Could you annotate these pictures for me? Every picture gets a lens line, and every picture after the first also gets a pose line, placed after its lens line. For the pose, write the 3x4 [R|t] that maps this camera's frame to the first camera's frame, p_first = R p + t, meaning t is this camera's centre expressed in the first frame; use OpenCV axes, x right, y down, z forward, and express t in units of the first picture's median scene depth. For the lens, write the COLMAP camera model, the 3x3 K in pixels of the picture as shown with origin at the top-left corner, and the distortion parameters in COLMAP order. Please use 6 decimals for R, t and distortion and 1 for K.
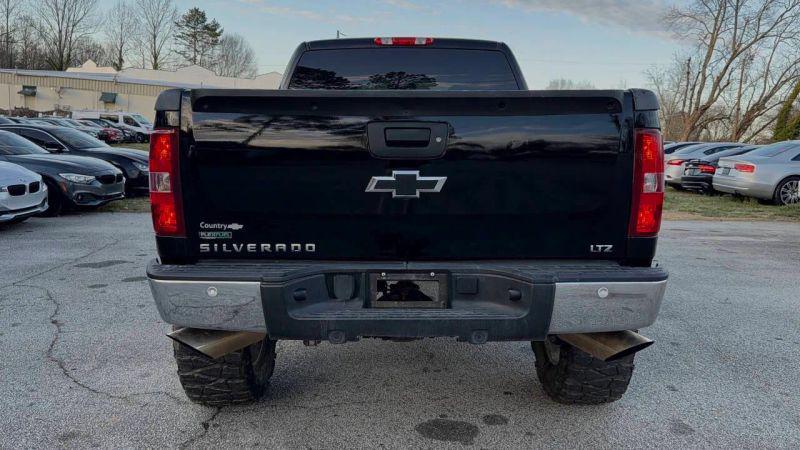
lens RADIAL K [[658.1, 0, 400.5], [0, 658.1, 229.0], [0, 0, 1]] dist [0.077055, -0.106731]
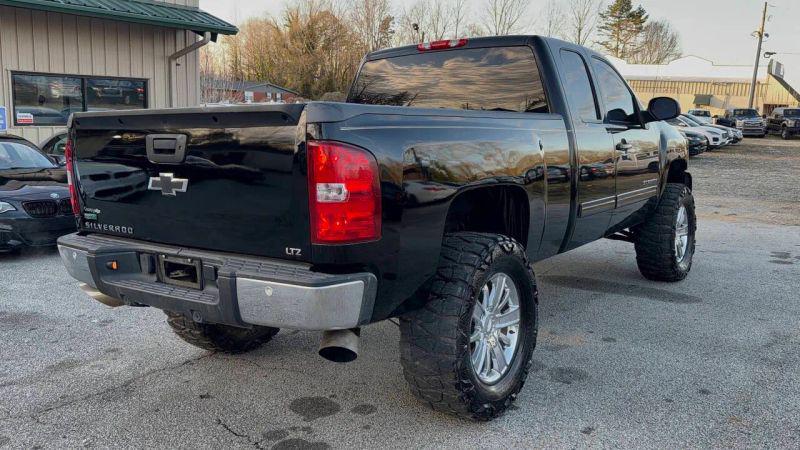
lens RADIAL K [[658.3, 0, 402.4], [0, 658.3, 240.3], [0, 0, 1]] dist [0.000153, 0.001193]
pose [[0.815277, 0.081610, -0.573292, 0.323254], [-0.062519, 0.996637, 0.052965, -0.016939], [0.575687, -0.007340, 0.817637, 0.075482]]
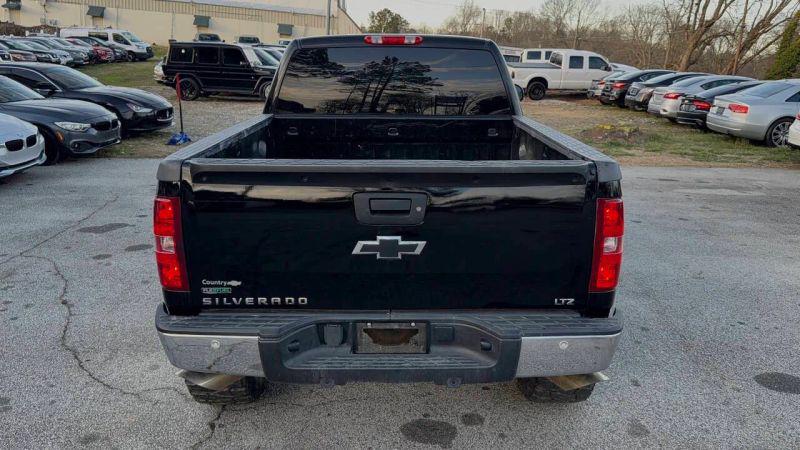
lens RADIAL K [[658.6, 0, 403.1], [0, 658.6, 225.7], [0, 0, 1]] dist [0.069522, -0.090290]
pose [[0.999969, 0.001915, 0.007676, 0.007104], [-0.002840, 0.992486, 0.122327, -0.072049], [-0.007384, -0.122345, 0.992460, -0.026691]]
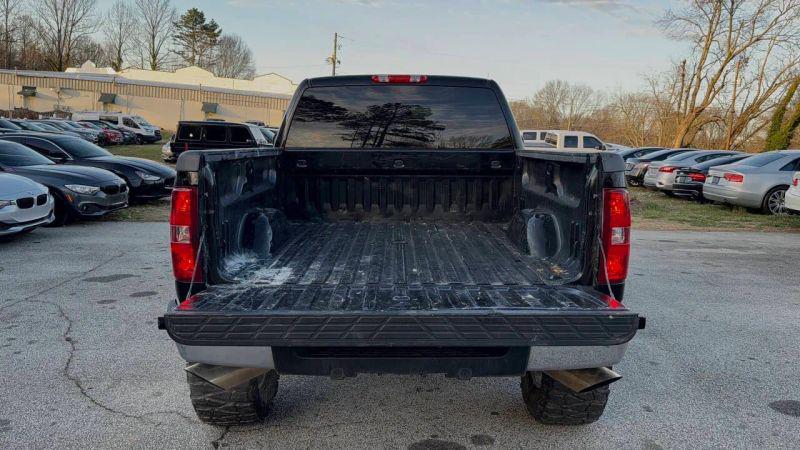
lens RADIAL K [[655.3, 0, 397.7], [0, 655.3, 225.9], [0, 0, 1]] dist [0.083760, -0.110751]
pose [[0.999996, 0.002868, 0.000647, 0.001210], [-0.002866, 0.999992, -0.002891, -0.024935], [-0.000655, 0.002889, 0.999996, -0.035003]]
